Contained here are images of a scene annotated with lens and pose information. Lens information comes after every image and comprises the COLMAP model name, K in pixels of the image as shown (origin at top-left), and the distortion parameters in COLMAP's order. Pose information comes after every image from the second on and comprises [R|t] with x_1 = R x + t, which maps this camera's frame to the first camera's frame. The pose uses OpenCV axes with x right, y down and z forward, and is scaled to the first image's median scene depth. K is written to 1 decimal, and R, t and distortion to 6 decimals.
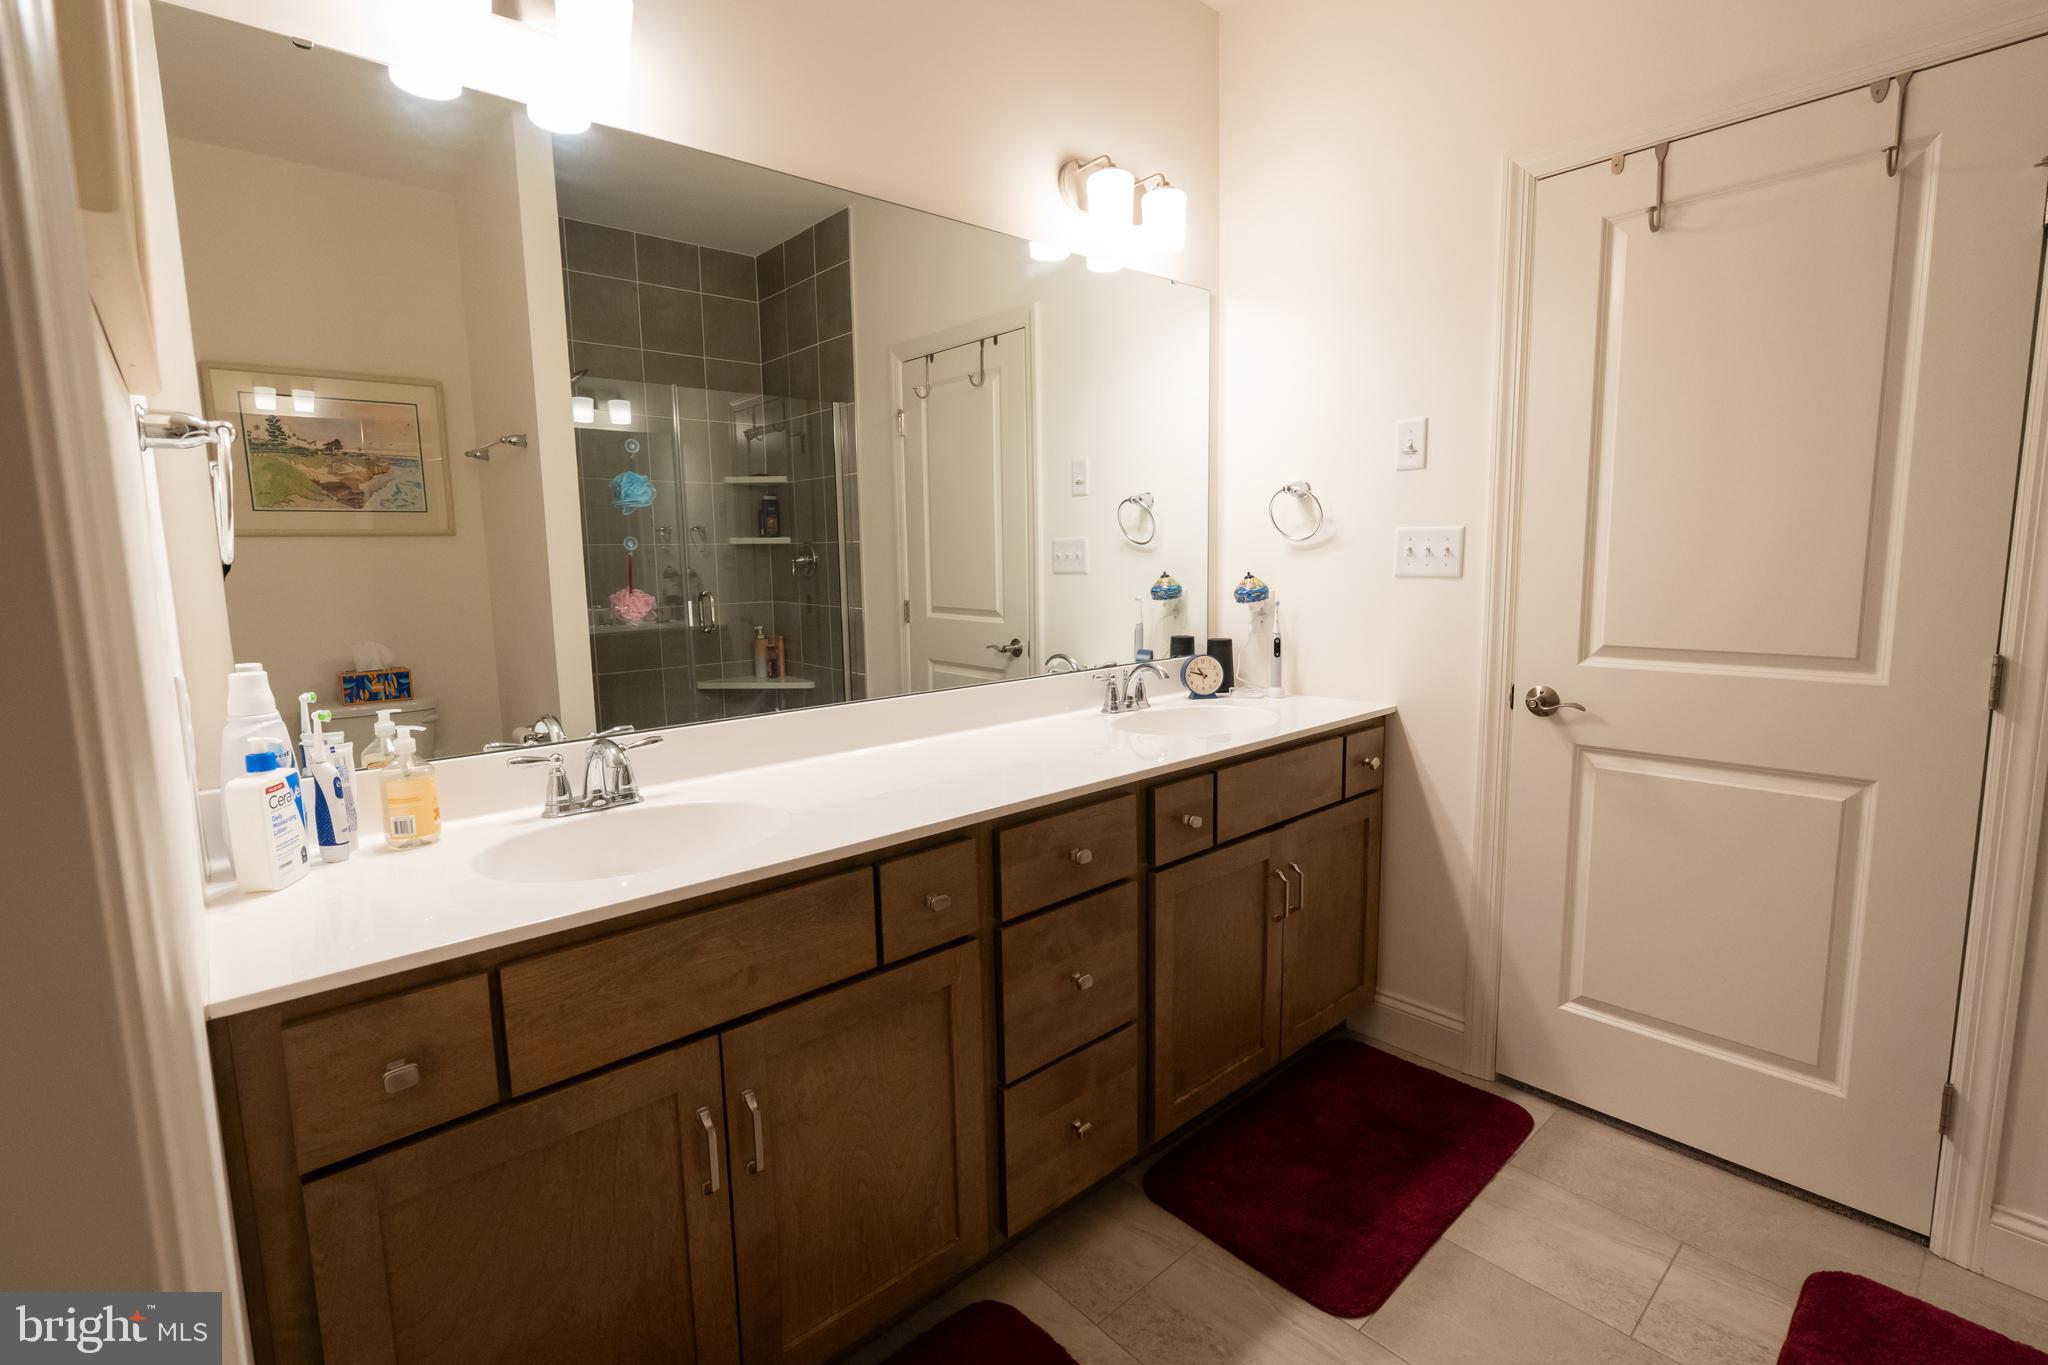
lens RADIAL K [[958.4, 0, 1027.0], [0, 958.4, 685.1], [0, 0, 1]] dist [-0.002371, -0.000011]
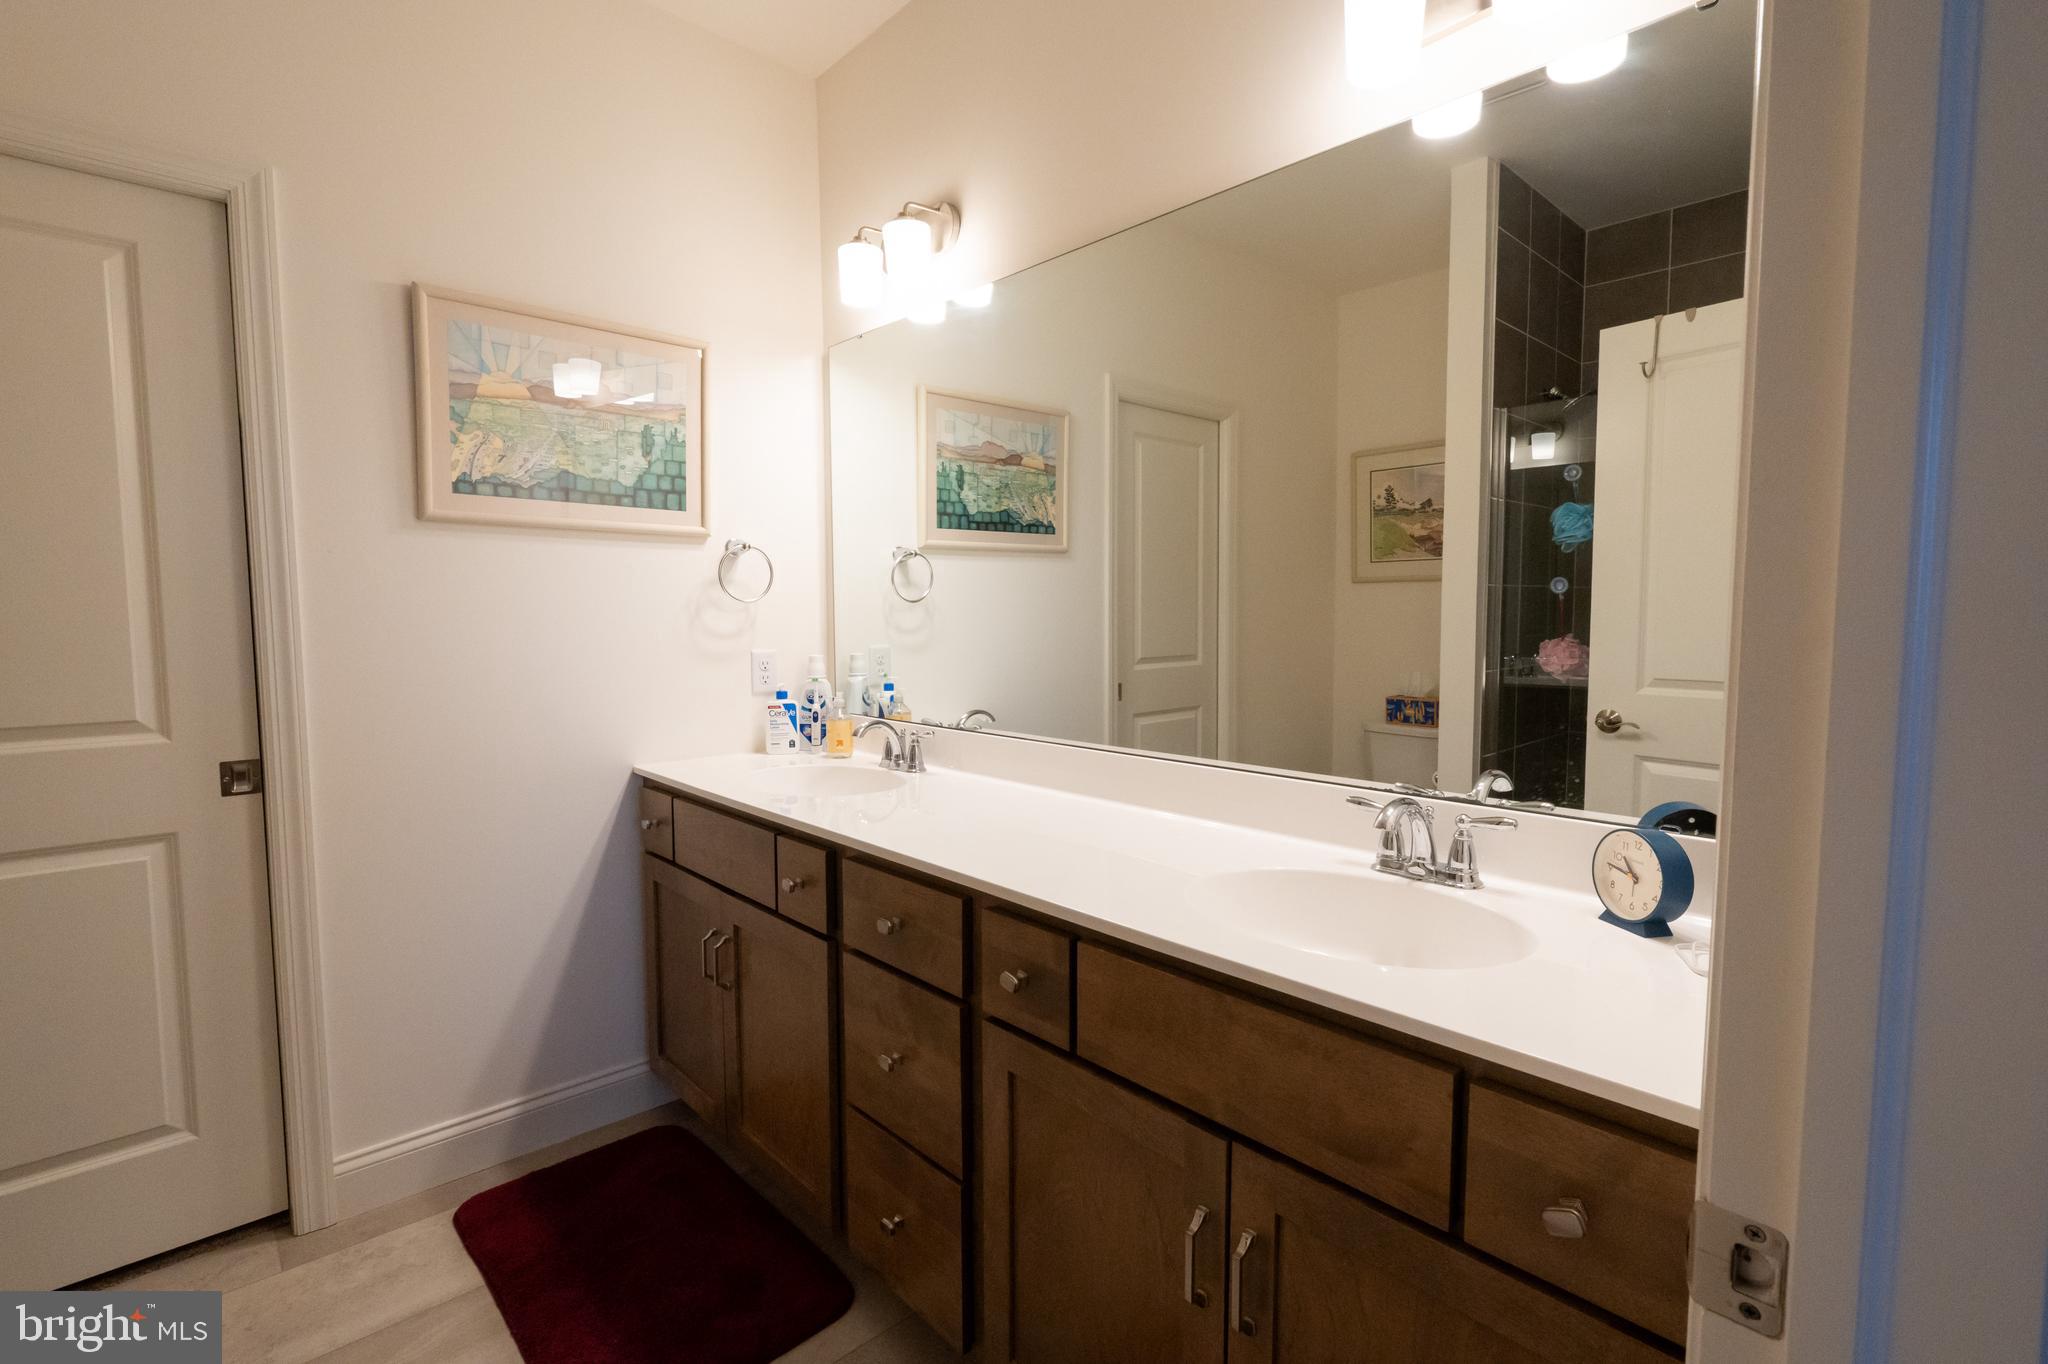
lens RADIAL K [[958.4, 0, 1027.0], [0, 958.4, 684.6], [0, 0, 1]] dist [-0.002371, -0.000011]
pose [[0.001328, 0.095524, -0.995426, 0.483935], [-0.135231, 0.986300, 0.094468, -0.080017], [0.990813, 0.134487, 0.014227, 0.549463]]
